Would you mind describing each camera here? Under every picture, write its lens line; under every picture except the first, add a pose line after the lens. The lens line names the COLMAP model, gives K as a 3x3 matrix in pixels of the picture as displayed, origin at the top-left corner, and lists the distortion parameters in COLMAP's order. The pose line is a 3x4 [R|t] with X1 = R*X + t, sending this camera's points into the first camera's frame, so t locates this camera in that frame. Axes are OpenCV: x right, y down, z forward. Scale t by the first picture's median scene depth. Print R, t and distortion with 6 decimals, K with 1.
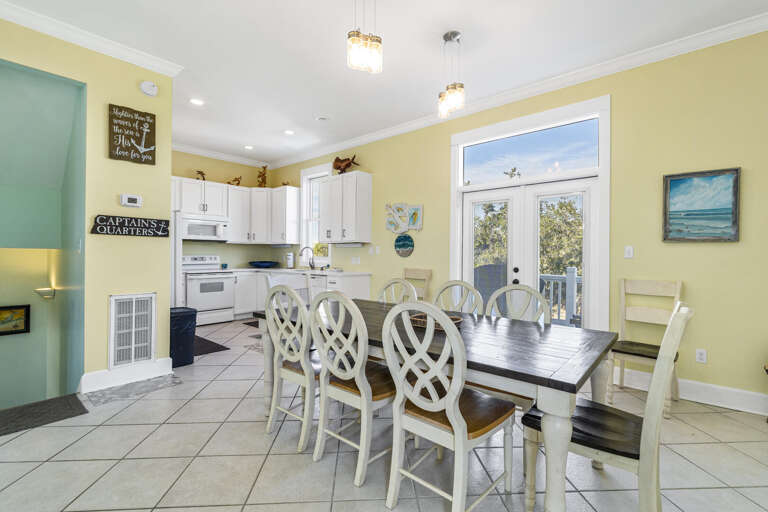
lens RADIAL K [[348.0, 0, 389.1], [0, 348.0, 249.9], [0, 0, 1]] dist [0.004721, 0.001121]
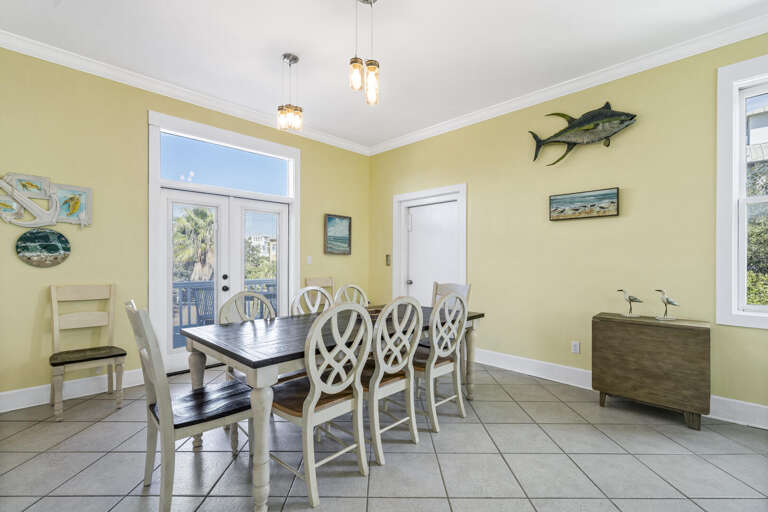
lens RADIAL K [[348.0, 0, 385.3], [0, 348.0, 263.3], [0, 0, 1]] dist [0.004721, 0.001121]
pose [[0.066671, -0.009177, 0.997733, -0.844813], [-0.009948, 0.999902, 0.009862, 0.002780], [-0.997725, -0.010583, 0.066573, 0.606674]]
